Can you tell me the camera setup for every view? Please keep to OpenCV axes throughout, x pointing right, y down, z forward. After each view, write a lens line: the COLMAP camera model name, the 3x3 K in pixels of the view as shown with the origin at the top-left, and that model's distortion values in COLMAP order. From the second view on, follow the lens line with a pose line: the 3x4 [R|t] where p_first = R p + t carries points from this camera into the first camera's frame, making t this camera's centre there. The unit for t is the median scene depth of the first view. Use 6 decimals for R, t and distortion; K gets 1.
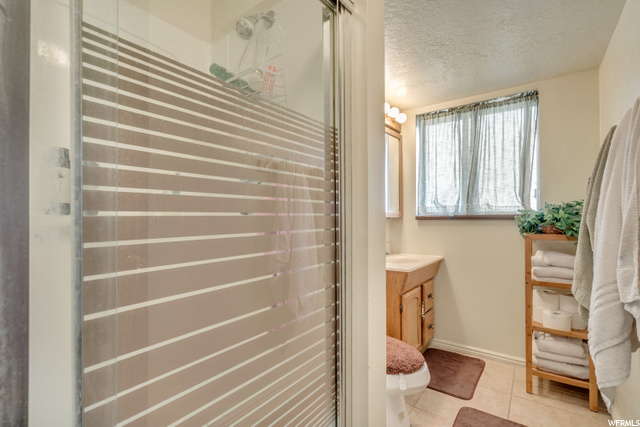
lens RADIAL K [[289.7, 0, 318.9], [0, 289.7, 212.7], [0, 0, 1]] dist [-0.003206, -0.000118]
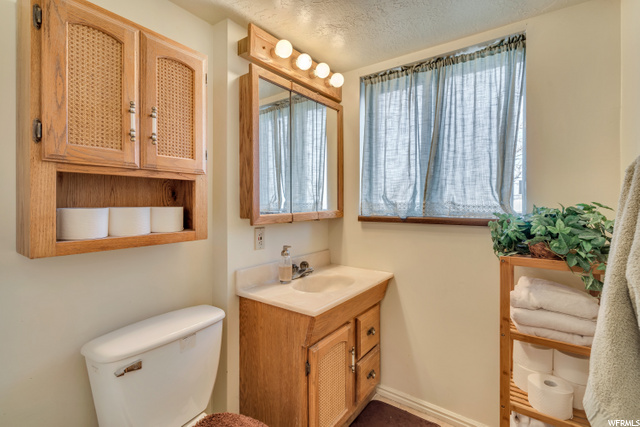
lens RADIAL K [[286.5, 0, 318.1], [0, 286.5, 198.4], [0, 0, 1]] dist [-0.003002, -0.000276]
pose [[0.999929, 0.005084, 0.010748, 0.256750], [-0.005154, 0.999965, 0.006525, -0.042262], [-0.010715, -0.006580, 0.999921, 0.320132]]
